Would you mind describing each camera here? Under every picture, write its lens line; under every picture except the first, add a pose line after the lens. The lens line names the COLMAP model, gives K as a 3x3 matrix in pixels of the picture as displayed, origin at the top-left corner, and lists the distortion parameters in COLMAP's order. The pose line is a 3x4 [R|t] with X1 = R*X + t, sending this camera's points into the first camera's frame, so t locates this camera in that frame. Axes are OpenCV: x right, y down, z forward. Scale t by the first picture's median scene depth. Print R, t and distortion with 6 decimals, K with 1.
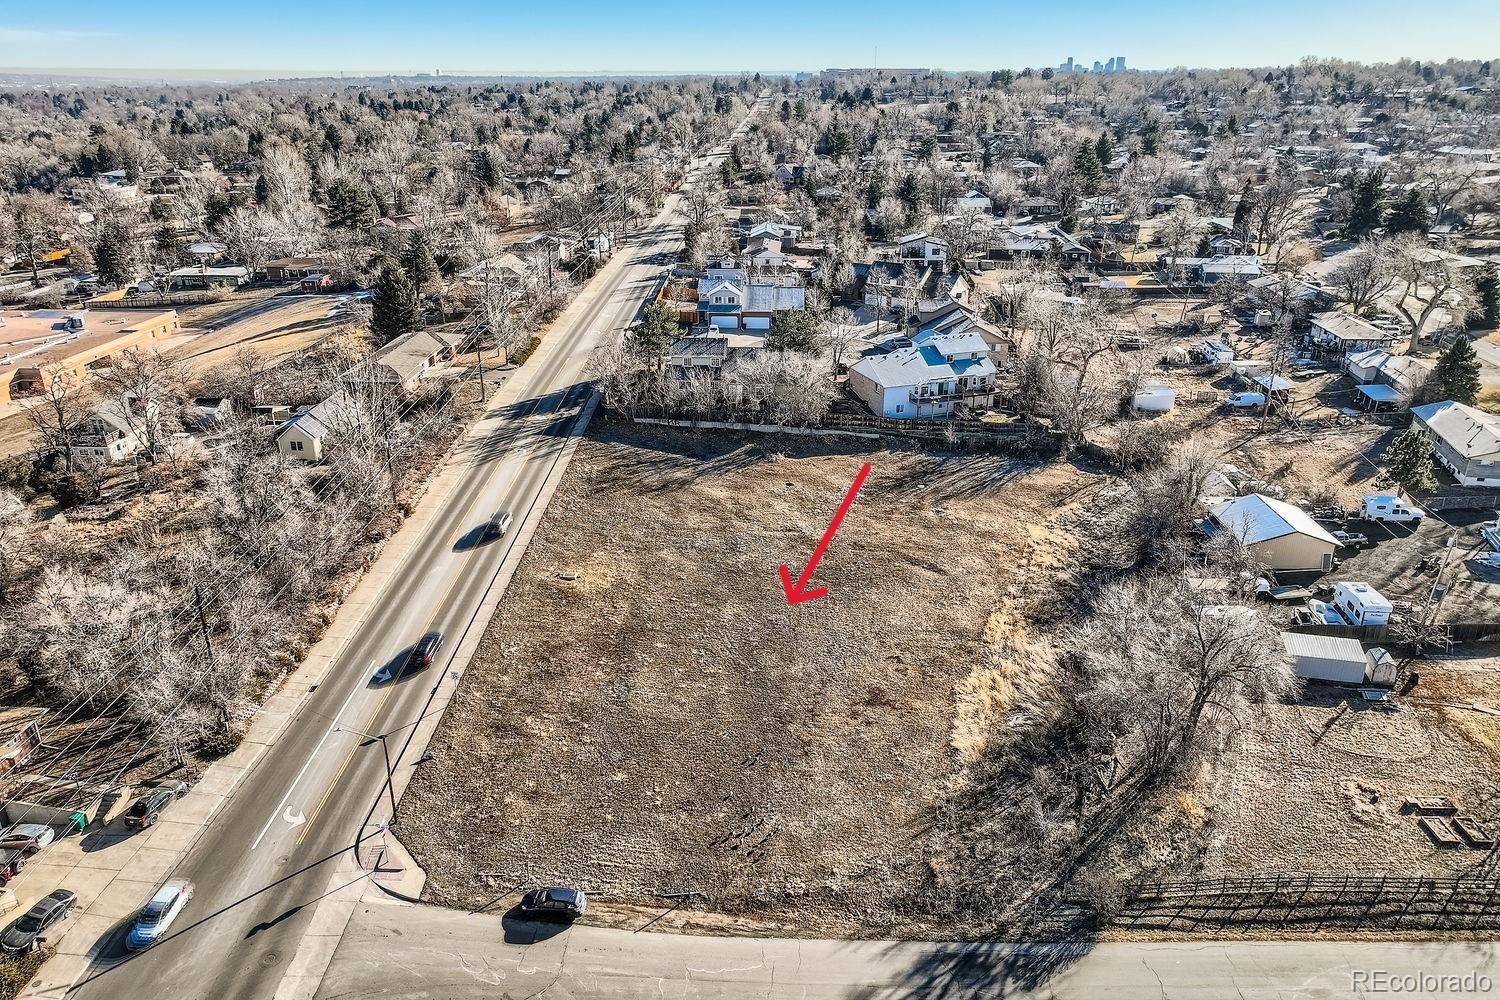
lens RADIAL K [[1050.3, 0, 752.1], [0, 1050.3, 498.8], [0, 0, 1]] dist [0.002657, 0.011567]
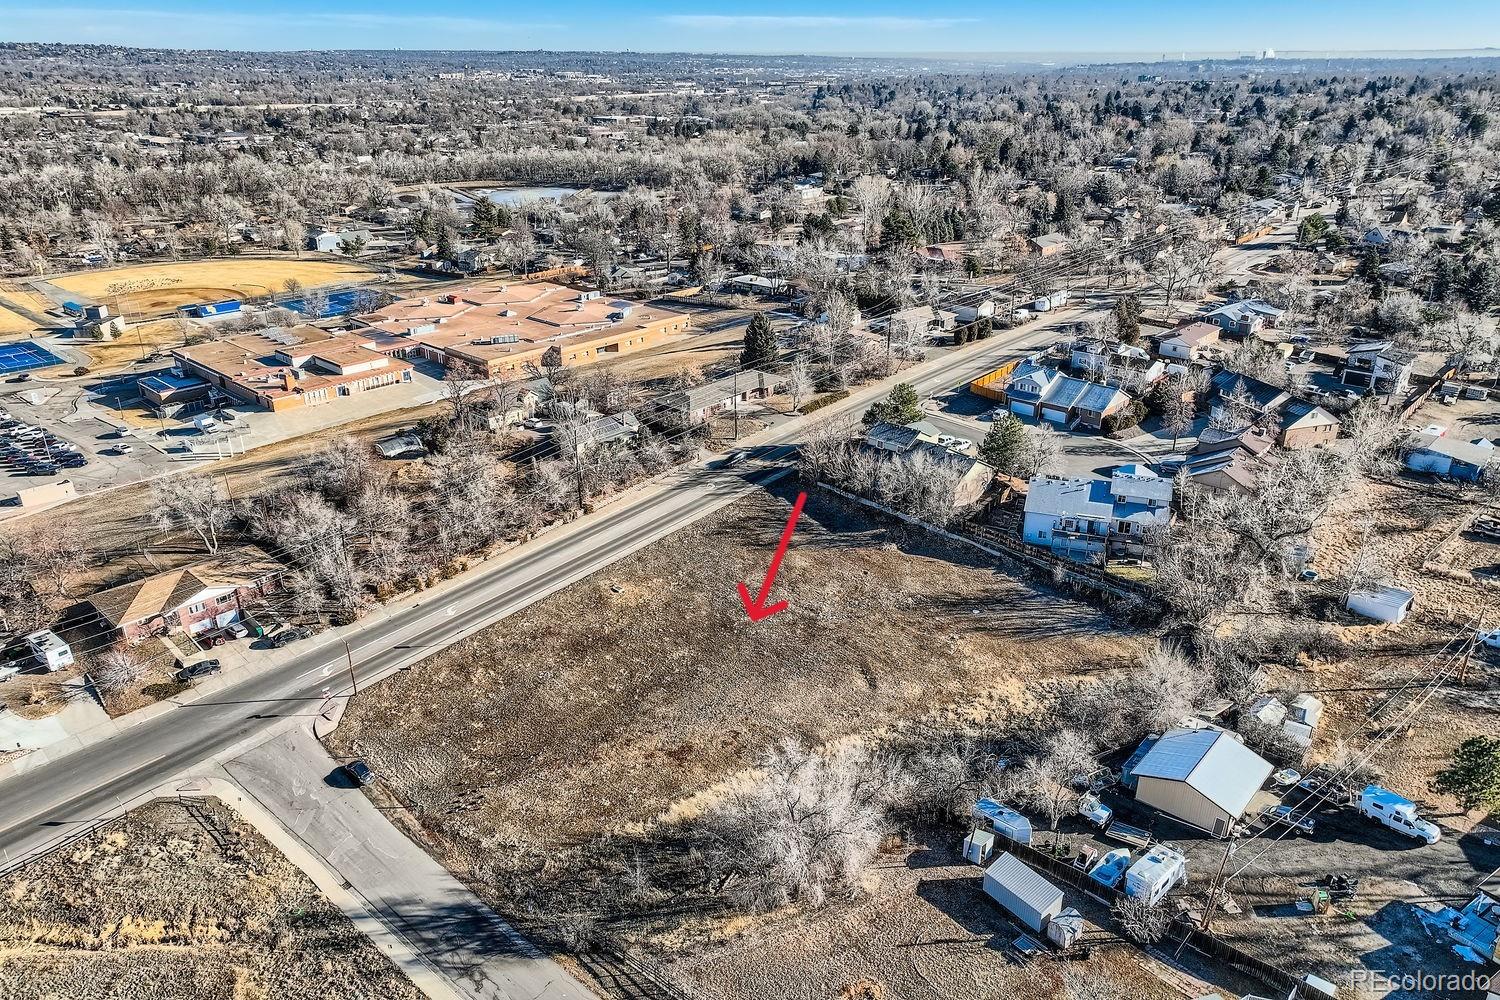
lens RADIAL K [[1050.3, 0, 752.1], [0, 1050.3, 498.8], [0, 0, 1]] dist [0.002657, 0.011567]
pose [[0.764196, 0.250437, -0.594379, 0.768334], [-0.240506, 0.965720, 0.097679, -0.222474], [0.598466, 0.068306, 0.798231, 0.023102]]
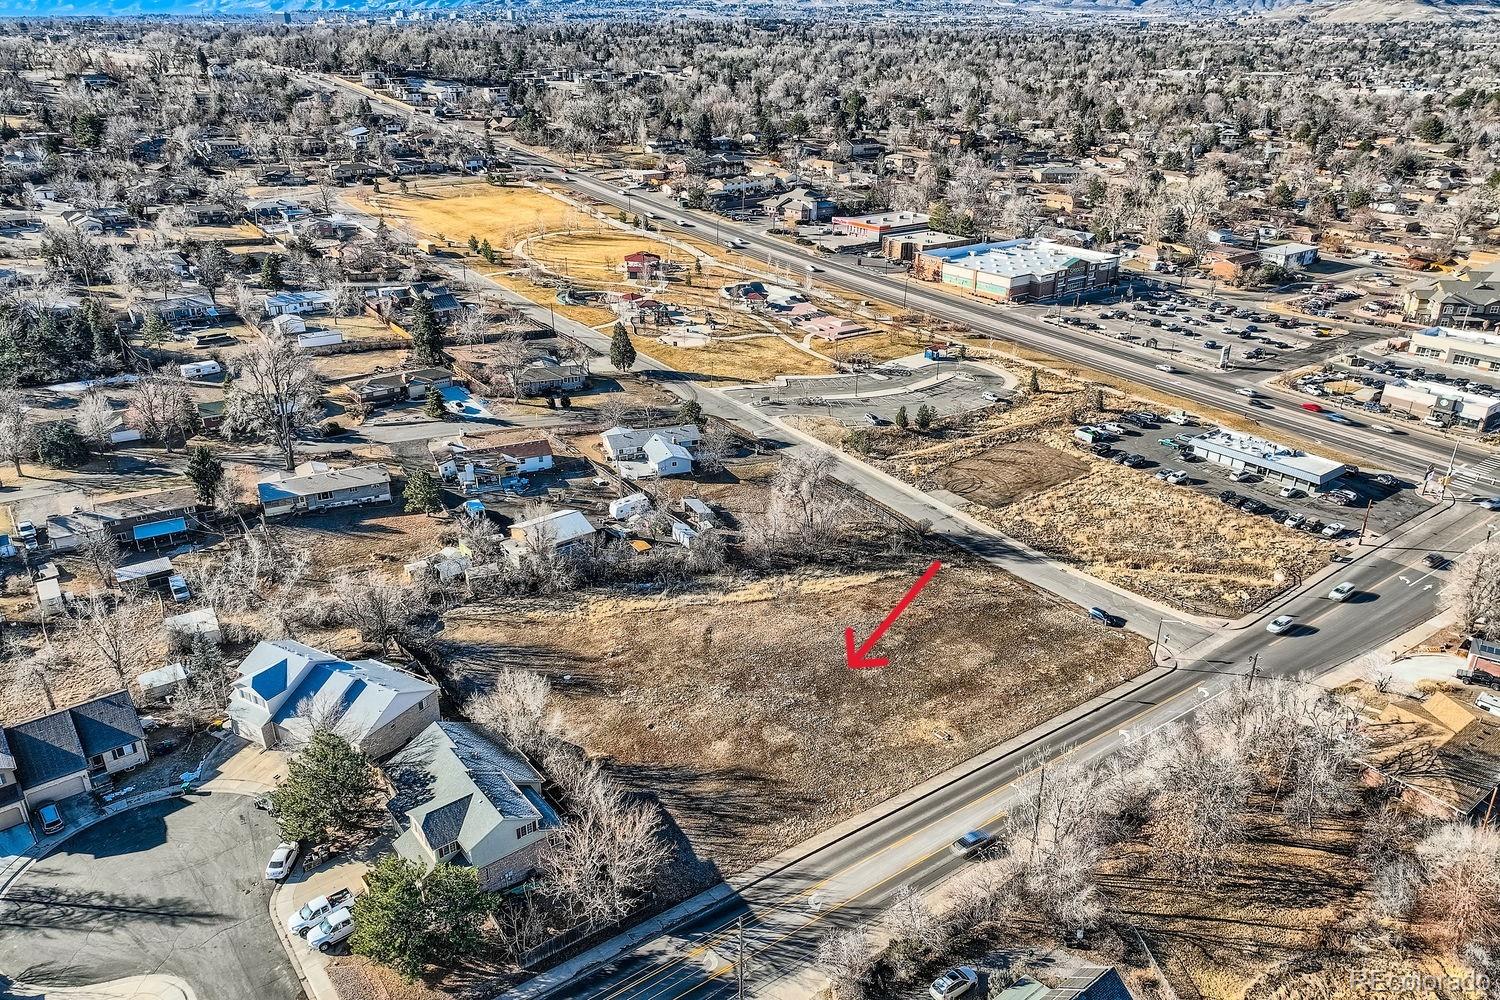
lens RADIAL K [[1050.3, 0, 752.1], [0, 1050.3, 498.8], [0, 0, 1]] dist [0.002657, 0.011567]
pose [[-0.643422, -0.317182, 0.696709, -0.808437], [0.281443, 0.748365, 0.600616, -0.927896], [-0.711897, 0.582533, -0.392246, 1.533553]]
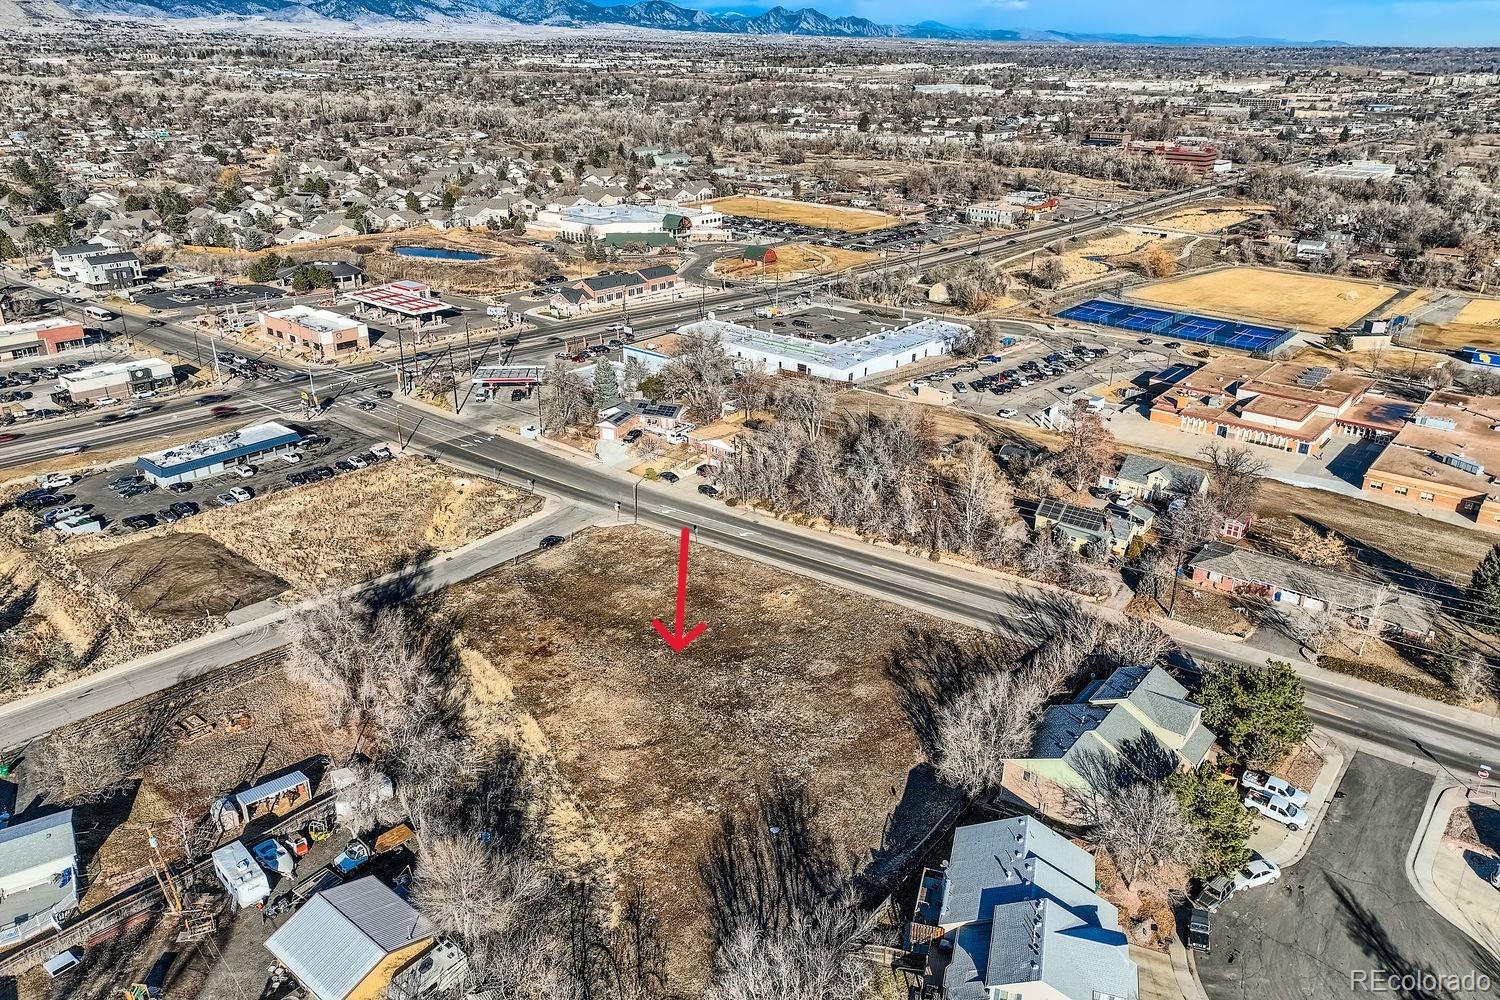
lens RADIAL K [[1050.3, 0, 752.1], [0, 1050.3, 498.8], [0, 0, 1]] dist [0.002657, 0.011567]
pose [[-0.608487, 0.305437, -0.732429, 0.887464], [-0.308173, 0.759574, 0.572781, -0.855972], [0.731282, 0.574244, -0.368063, 1.488488]]
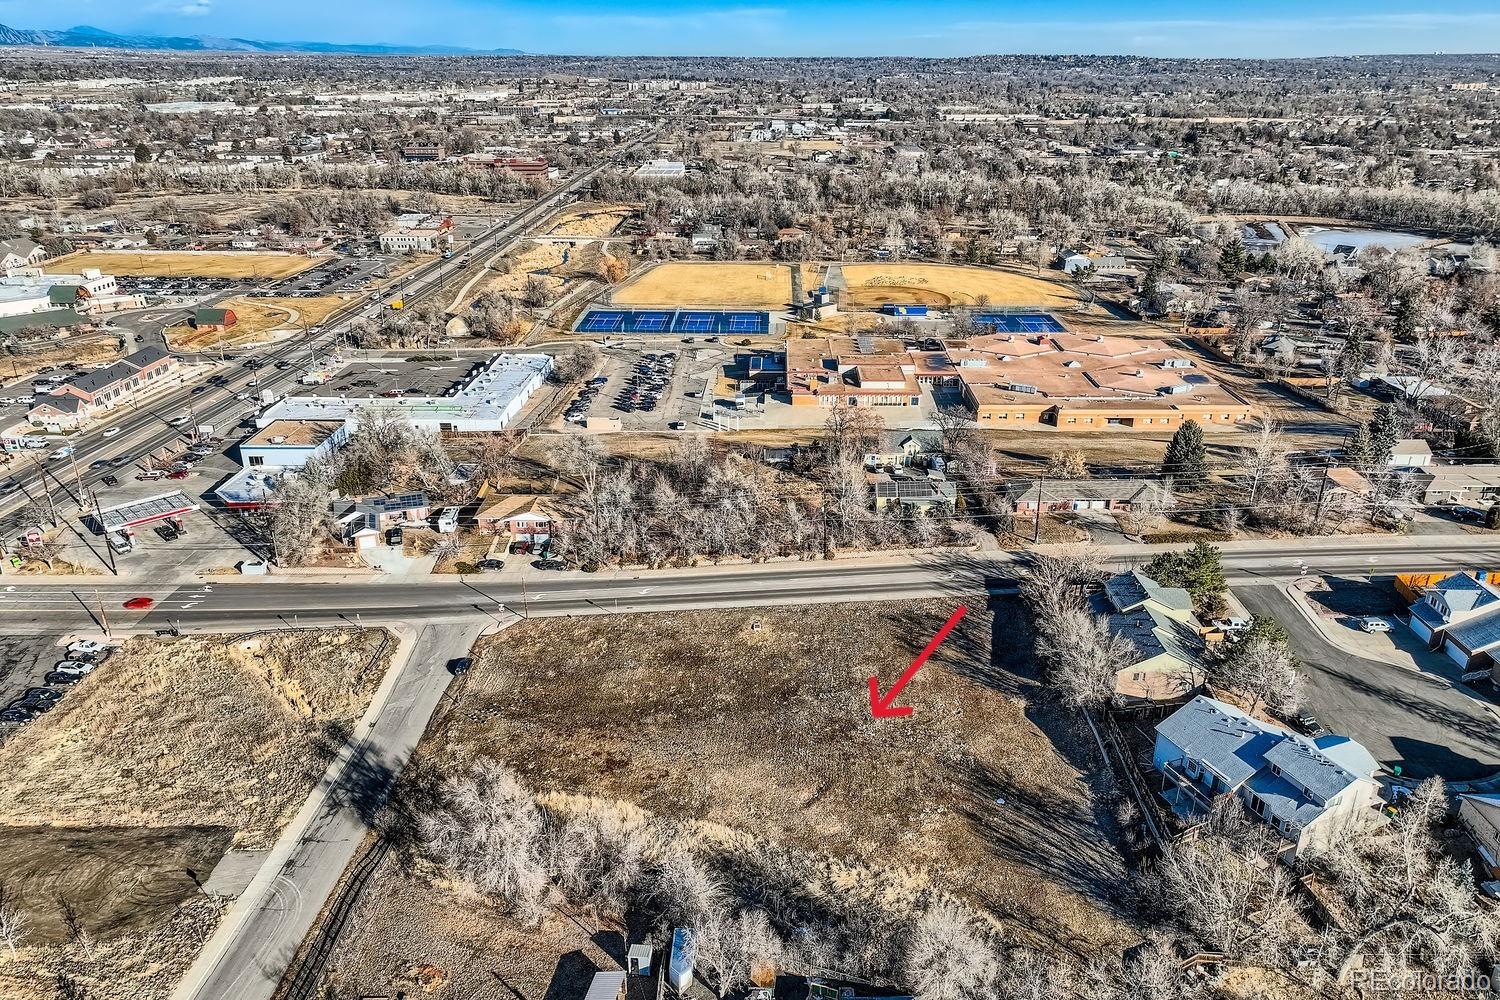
lens RADIAL K [[1050.3, 0, 752.1], [0, 1050.3, 498.8], [0, 0, 1]] dist [0.002657, 0.011567]
pose [[0.022802, 0.383795, -0.923137, 1.183669], [-0.372615, 0.860107, 0.348386, -0.627360], [0.927706, 0.336031, 0.162620, 0.732044]]
